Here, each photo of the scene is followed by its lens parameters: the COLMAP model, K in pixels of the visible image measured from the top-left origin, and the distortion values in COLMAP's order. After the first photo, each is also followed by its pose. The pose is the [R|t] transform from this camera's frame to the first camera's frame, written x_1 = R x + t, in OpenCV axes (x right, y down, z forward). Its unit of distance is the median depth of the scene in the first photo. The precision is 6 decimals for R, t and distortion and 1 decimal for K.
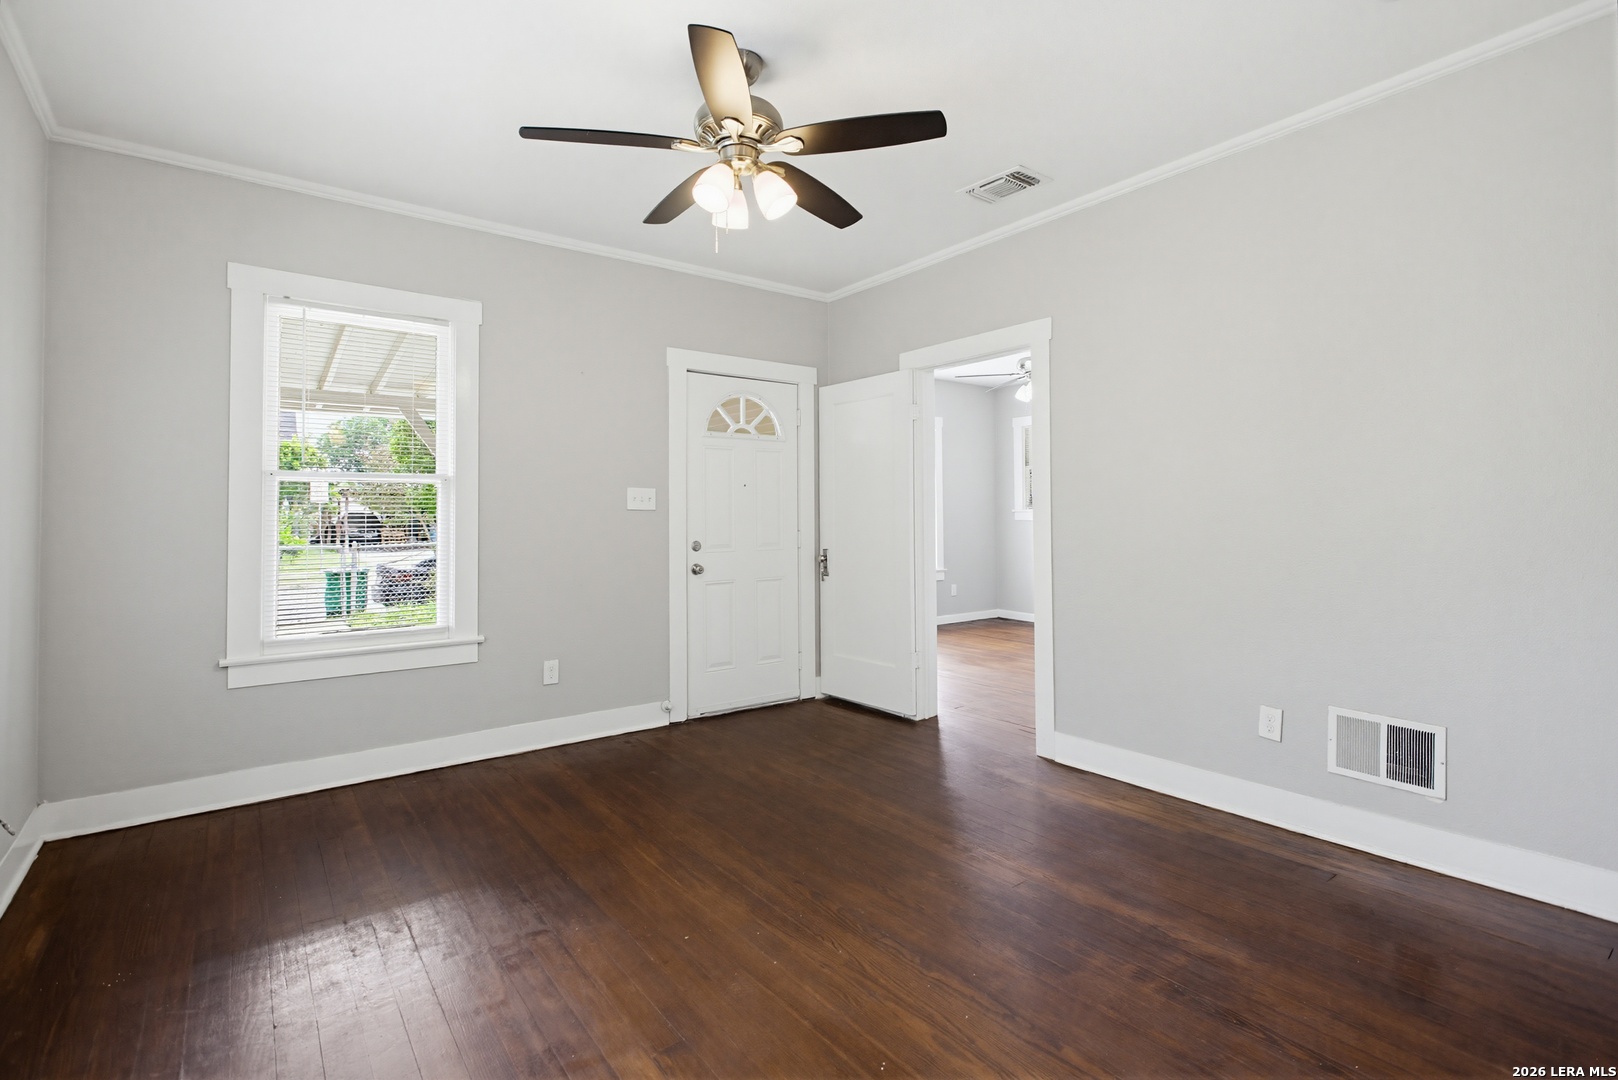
lens RADIAL K [[764.9, 0, 813.2], [0, 764.9, 505.3], [0, 0, 1]] dist [-0.007903, 0.003891]
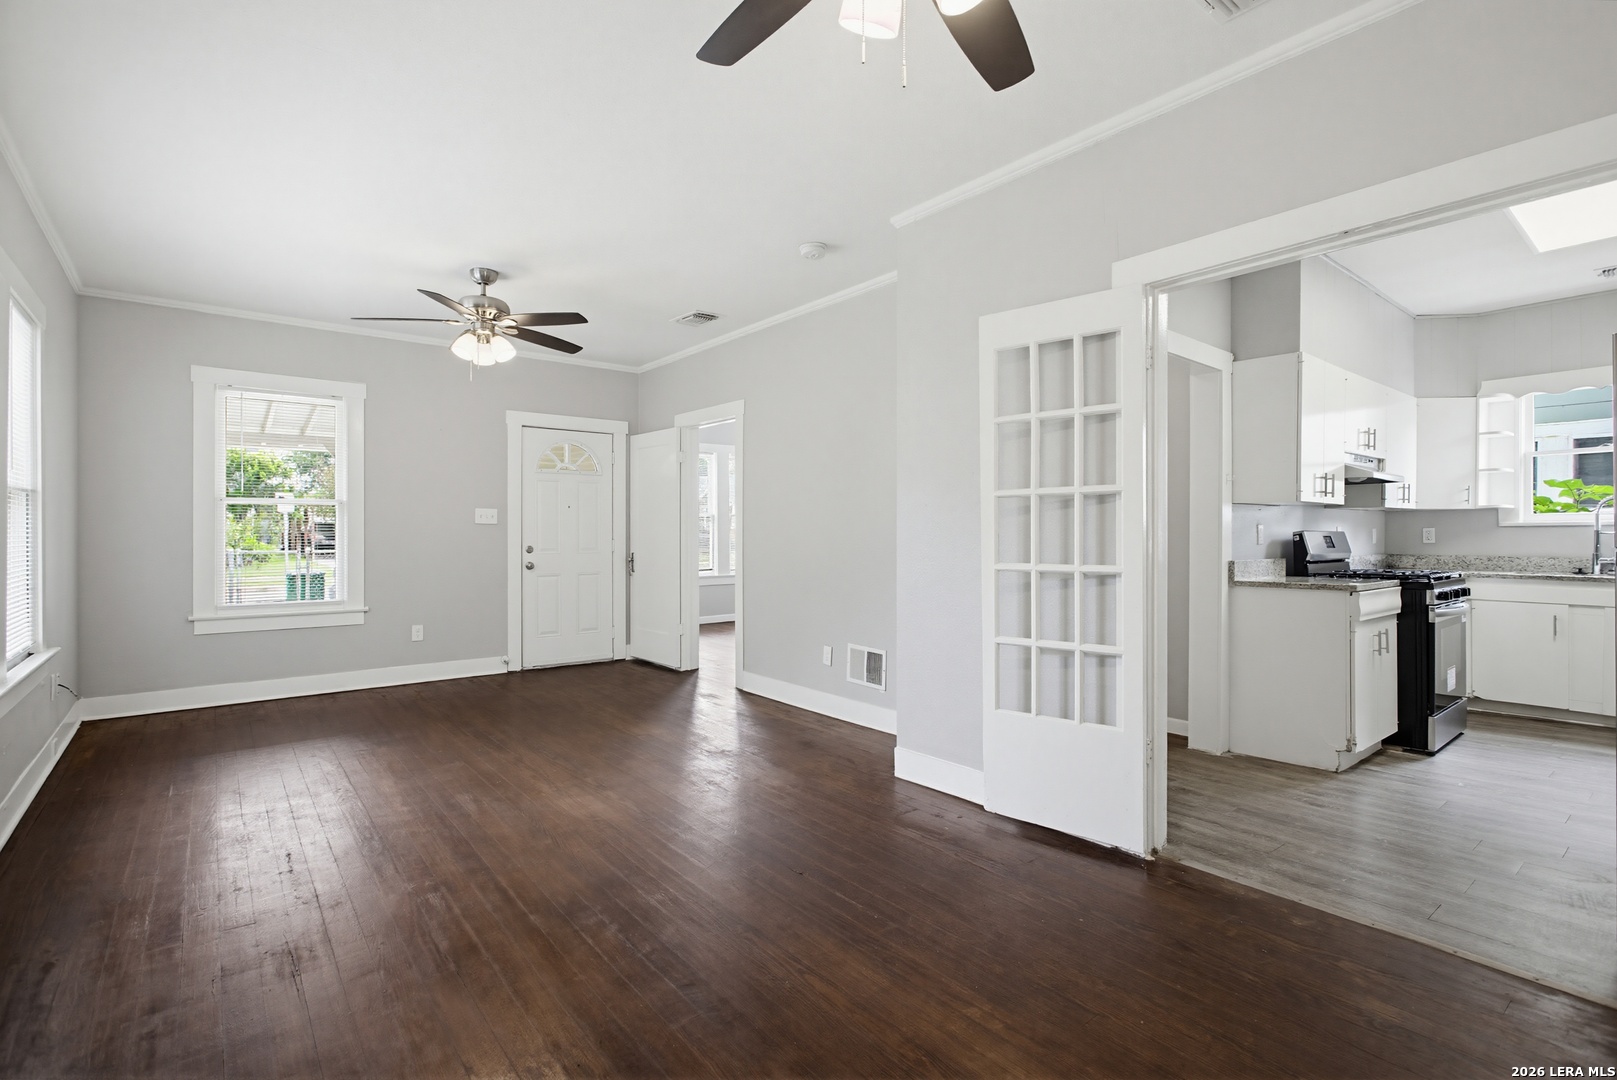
lens RADIAL K [[764.4, 0, 818.4], [0, 764.4, 535.6], [0, 0, 1]] dist [-0.007903, 0.003891]
pose [[0.999557, 0.007892, 0.028687, 0.380067], [-0.008586, 0.999672, 0.024146, -0.012880], [-0.028487, -0.024381, 0.999297, -0.483827]]
